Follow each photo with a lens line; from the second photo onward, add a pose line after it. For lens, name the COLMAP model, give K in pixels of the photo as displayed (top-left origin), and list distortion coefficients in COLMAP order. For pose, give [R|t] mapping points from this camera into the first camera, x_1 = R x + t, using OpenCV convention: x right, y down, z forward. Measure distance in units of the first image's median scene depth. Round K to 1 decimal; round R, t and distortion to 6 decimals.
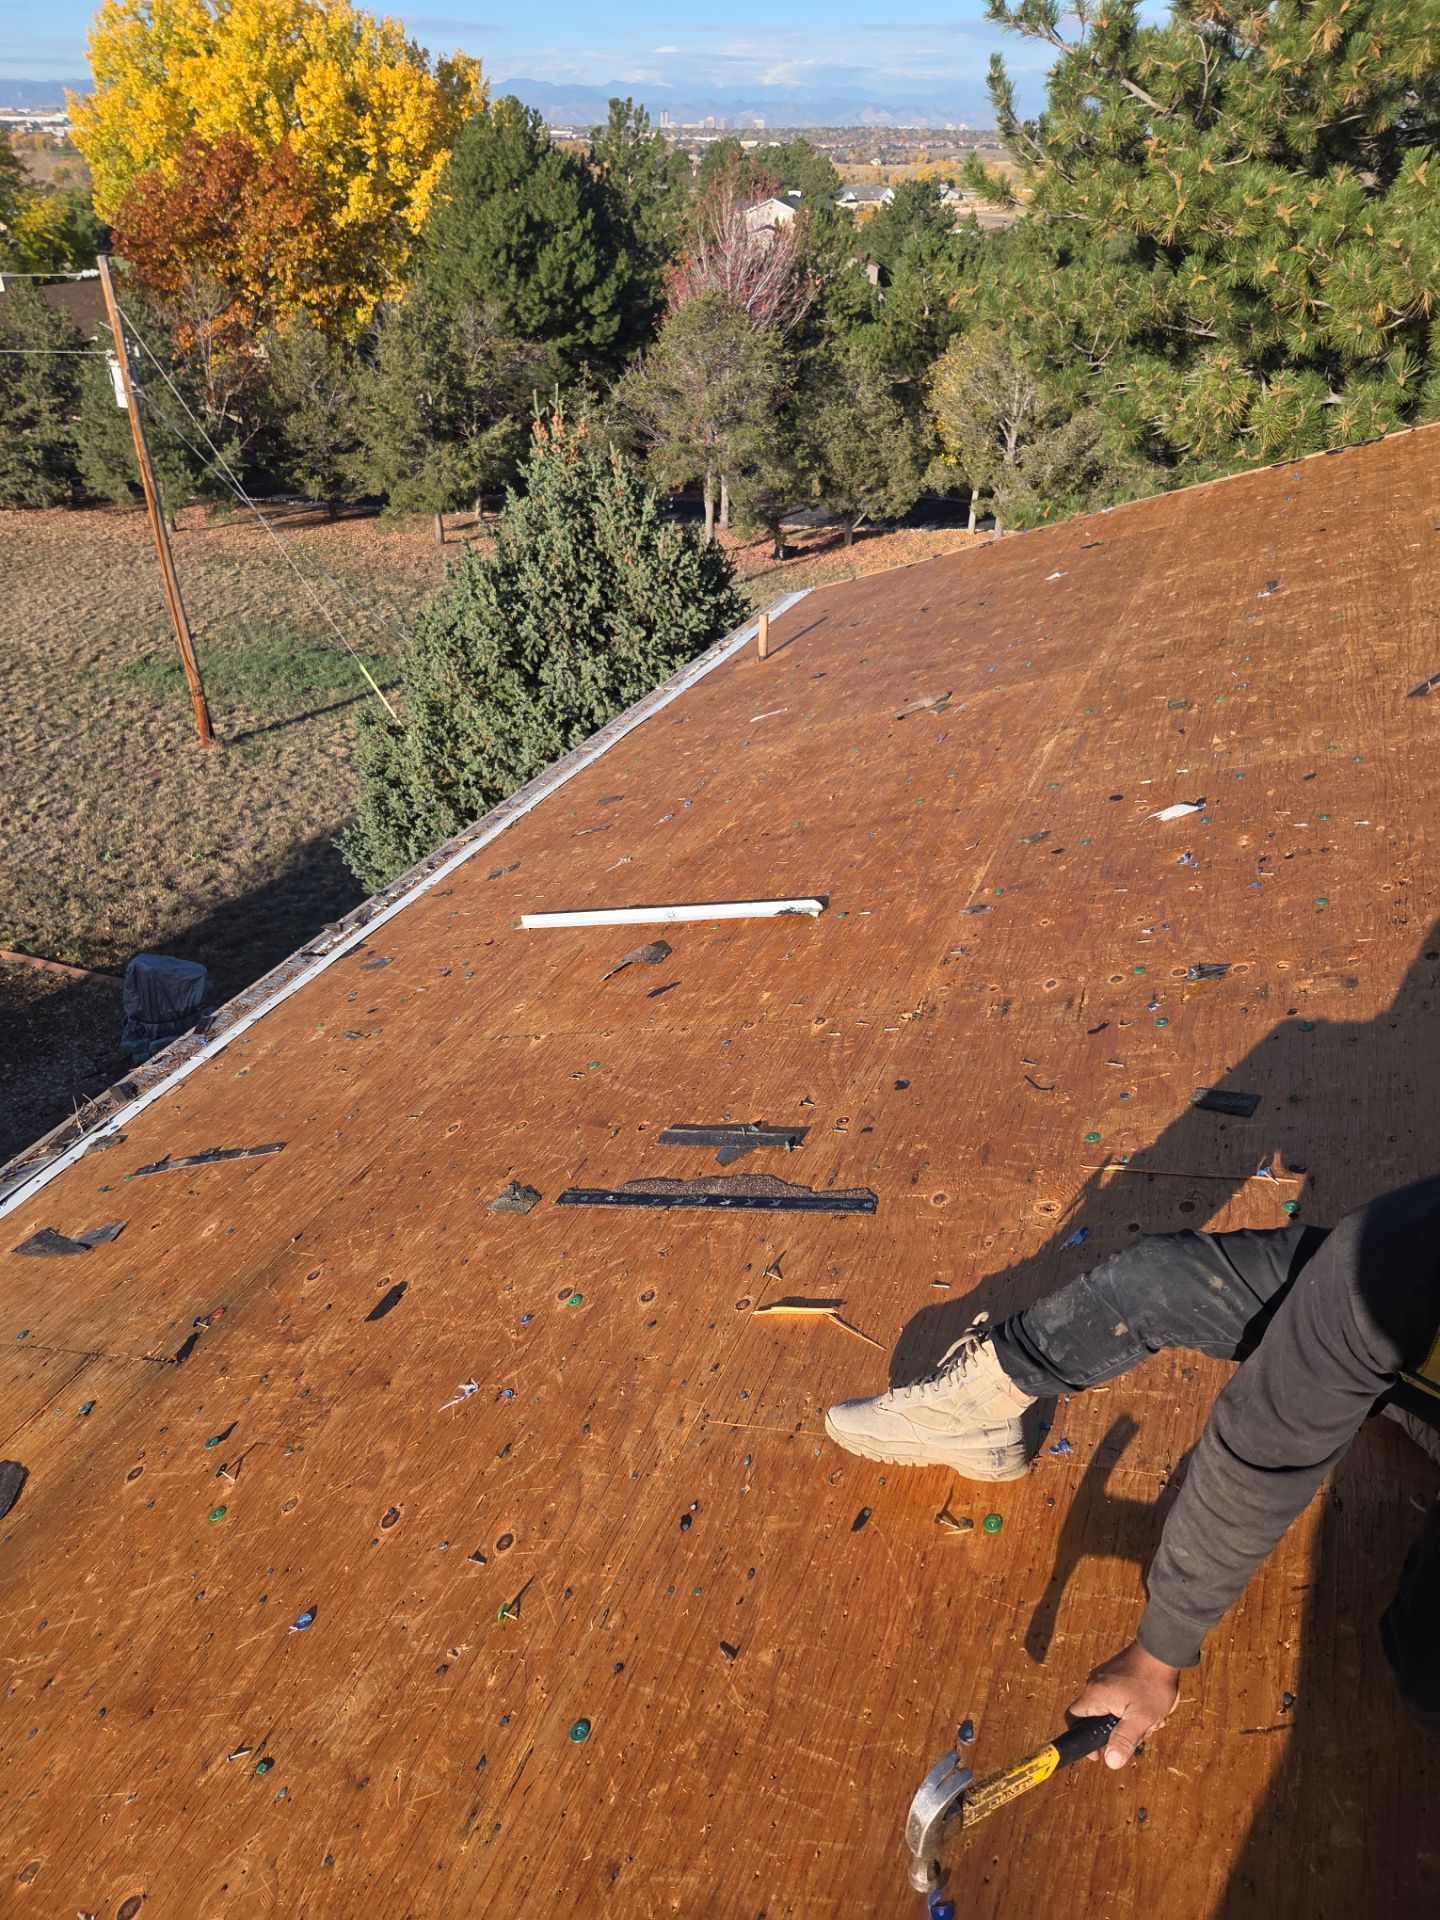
lens RADIAL K [[1321.6, 0, 716.6], [0, 1321.6, 898.8], [0, 0, 1]] dist [0.072592, -0.061548]
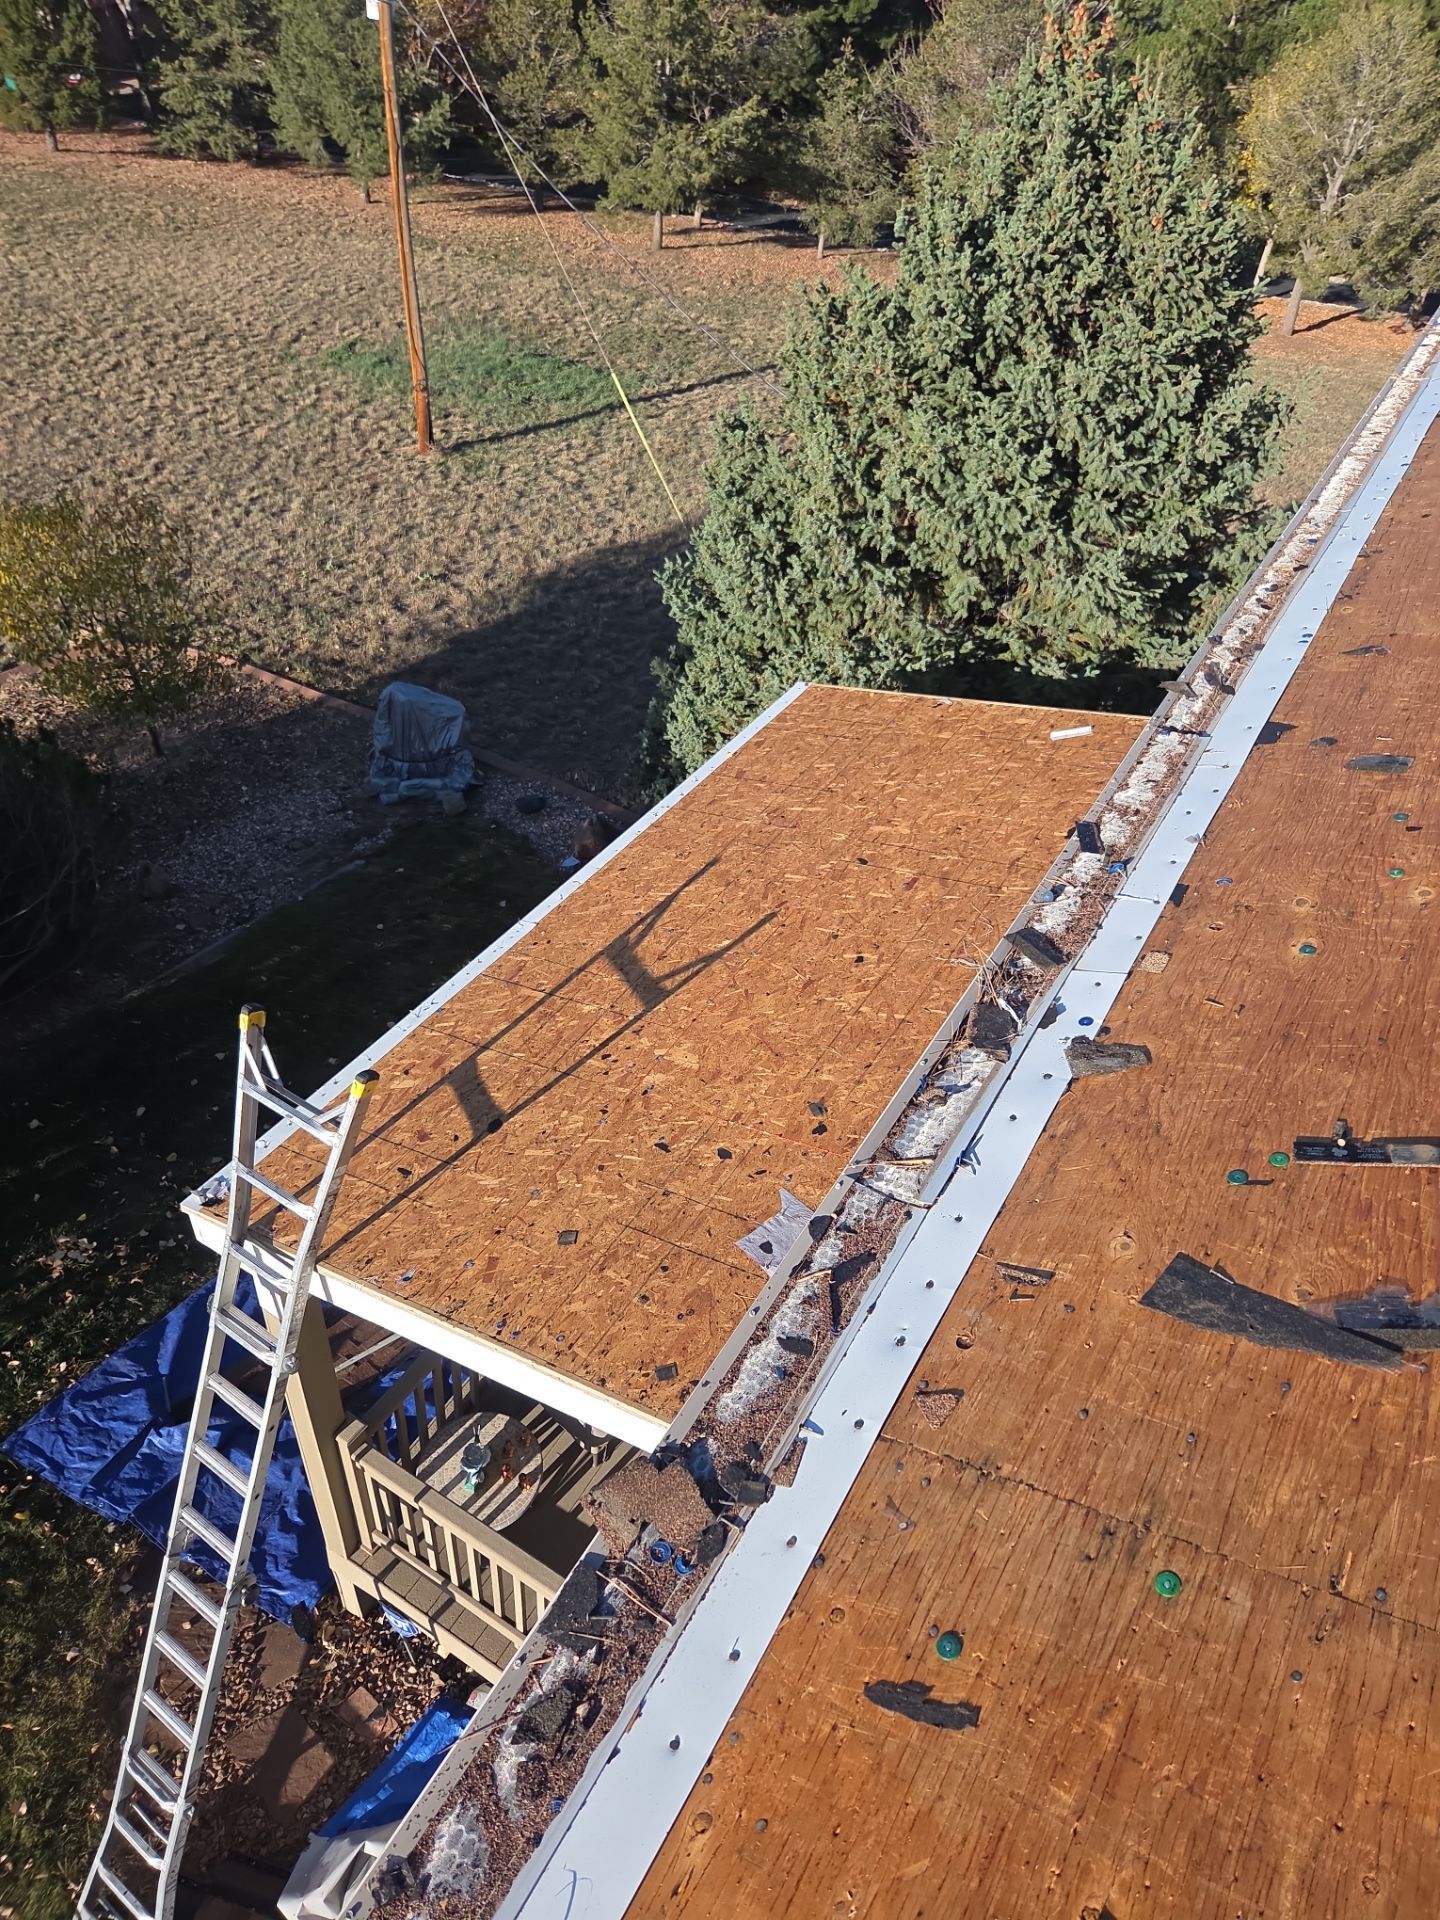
lens RADIAL K [[1321.6, 0, 716.6], [0, 1321.6, 898.8], [0, 0, 1]] dist [0.072592, -0.061548]
pose [[0.991058, 0.124857, -0.047058, -0.107288], [-0.115703, 0.979824, 0.162963, 0.009572], [0.066455, -0.156062, 0.985509, 0.086942]]
